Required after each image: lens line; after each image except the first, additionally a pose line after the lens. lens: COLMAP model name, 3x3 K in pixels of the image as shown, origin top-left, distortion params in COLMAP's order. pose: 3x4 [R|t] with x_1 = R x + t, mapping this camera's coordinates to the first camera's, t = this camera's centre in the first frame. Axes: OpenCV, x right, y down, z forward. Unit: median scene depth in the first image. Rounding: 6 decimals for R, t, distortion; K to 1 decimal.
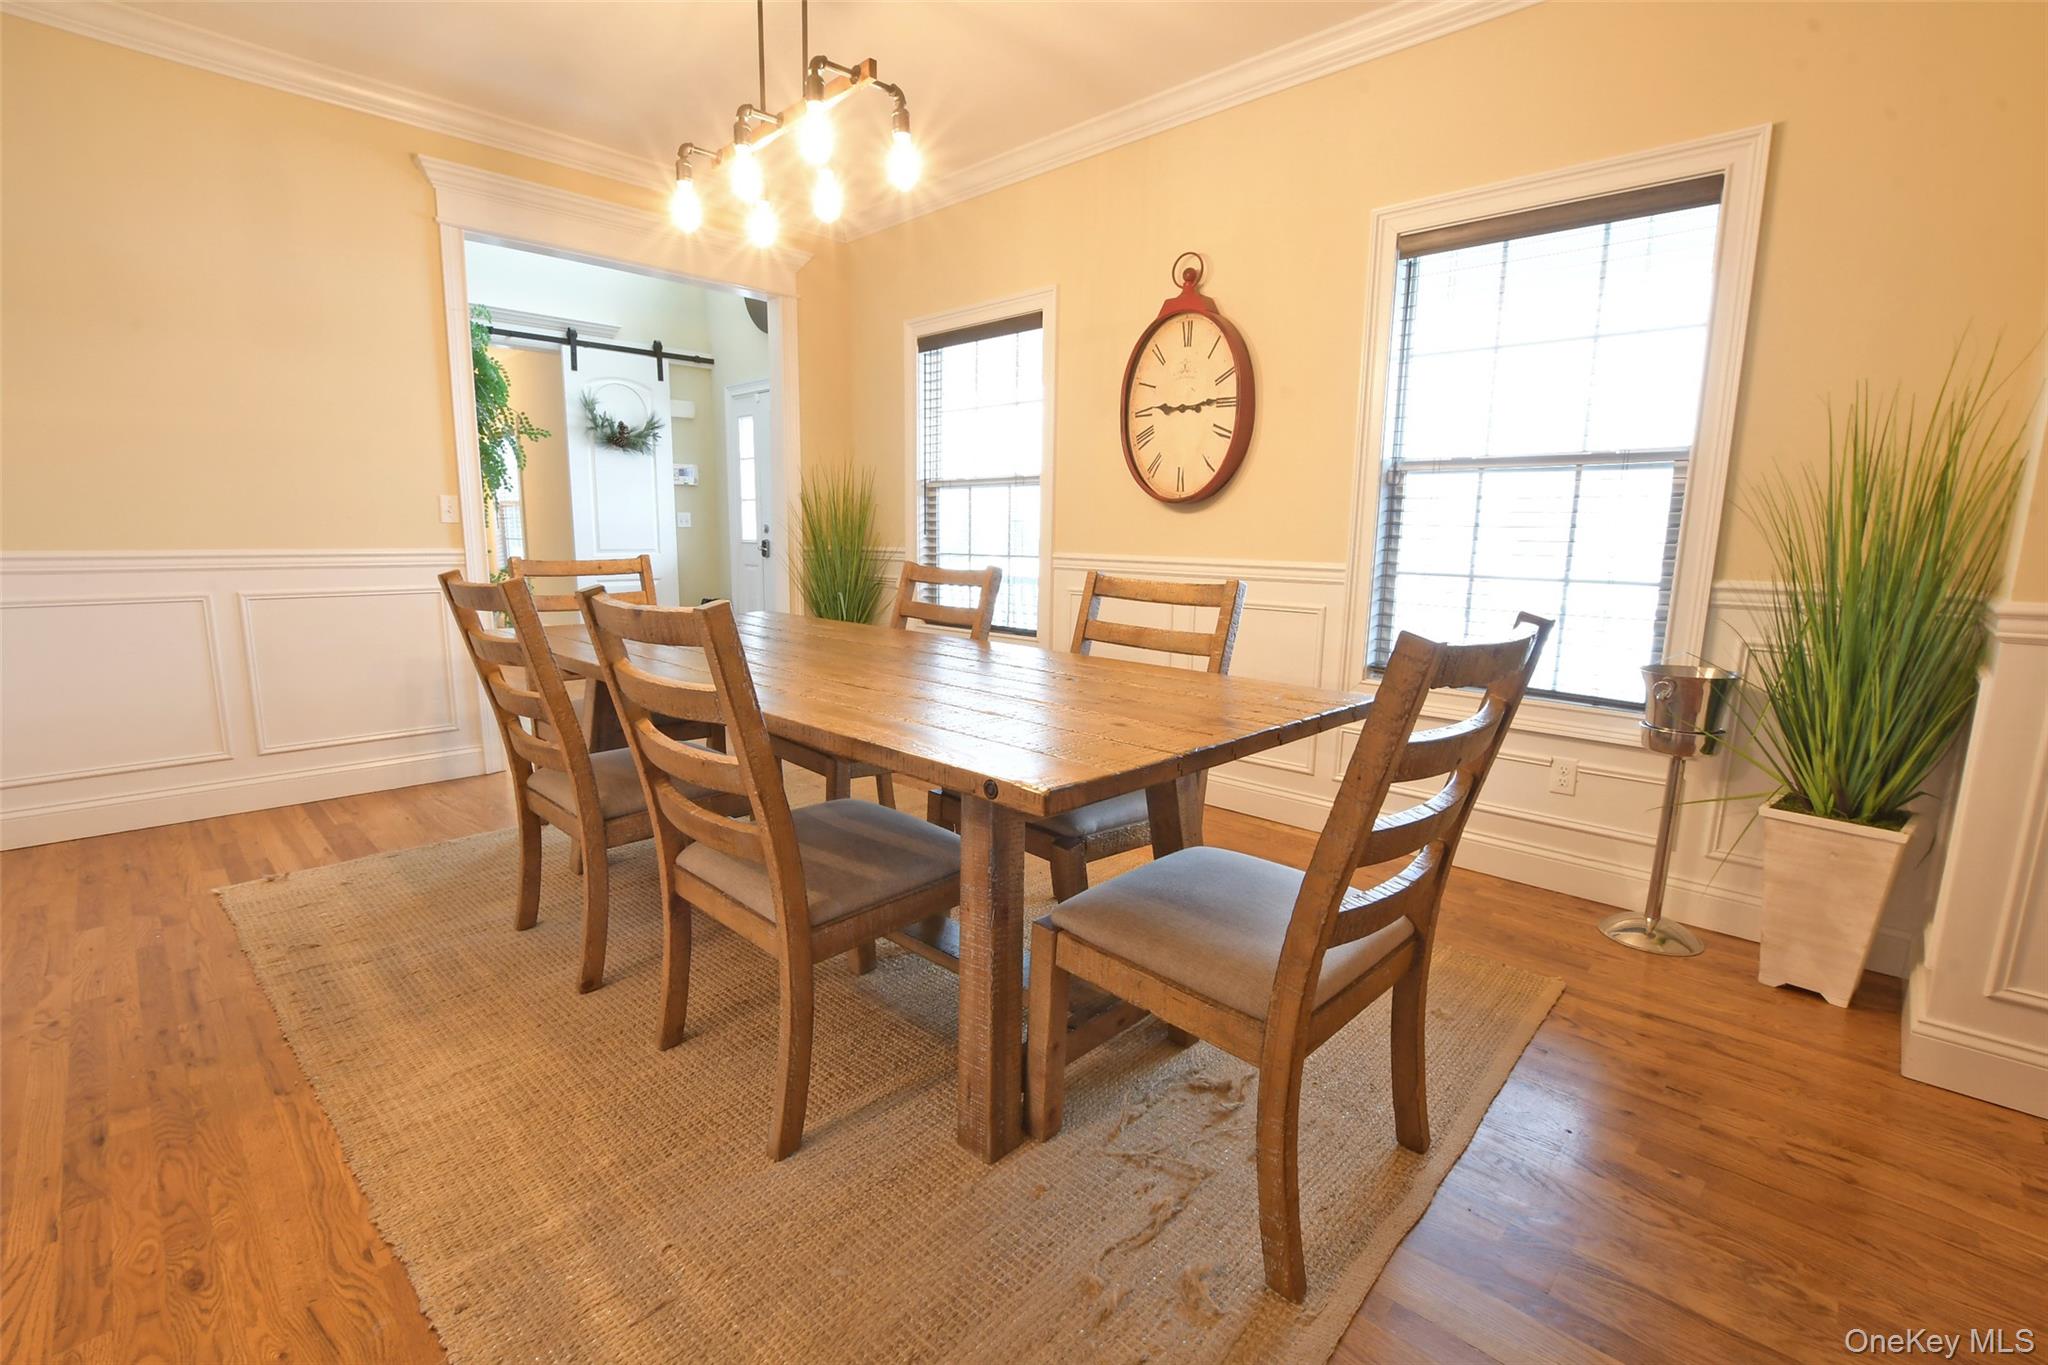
lens RADIAL K [[922.8, 0, 1034.5], [0, 922.8, 672.3], [0, 0, 1]] dist [-0.040385, 0.006947]
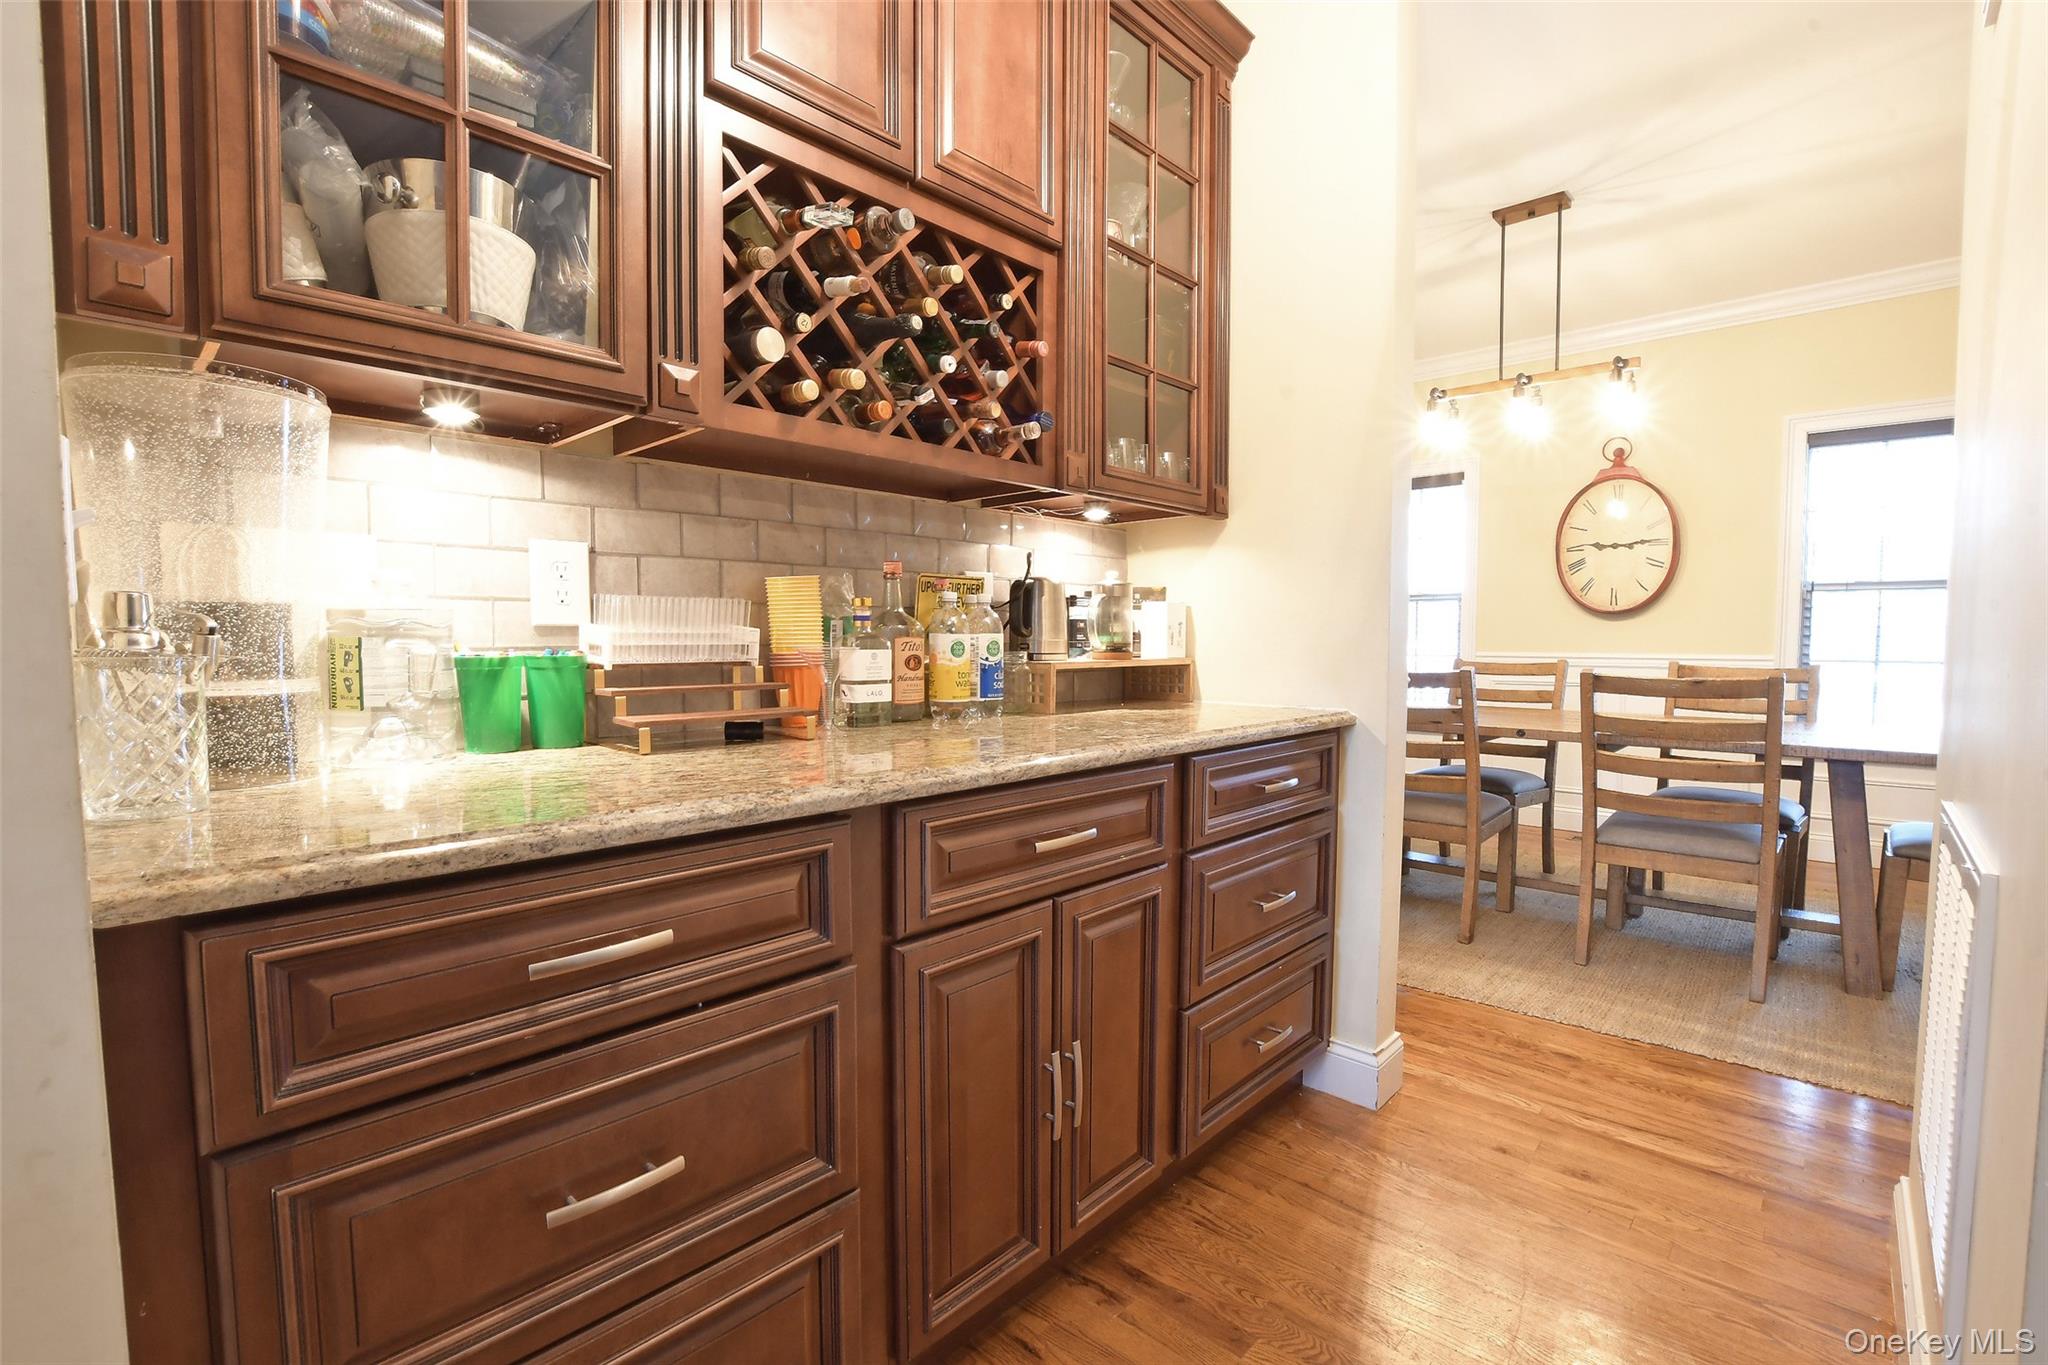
lens RADIAL K [[922.8, 0, 1021.9], [0, 922.8, 686.2], [0, 0, 1]] dist [-0.040385, 0.006947]
pose [[0.999678, -0.014003, 0.021177, -0.752902], [0.016193, 0.994121, -0.107056, 0.051278], [-0.019554, 0.107365, 0.994027, -0.304504]]
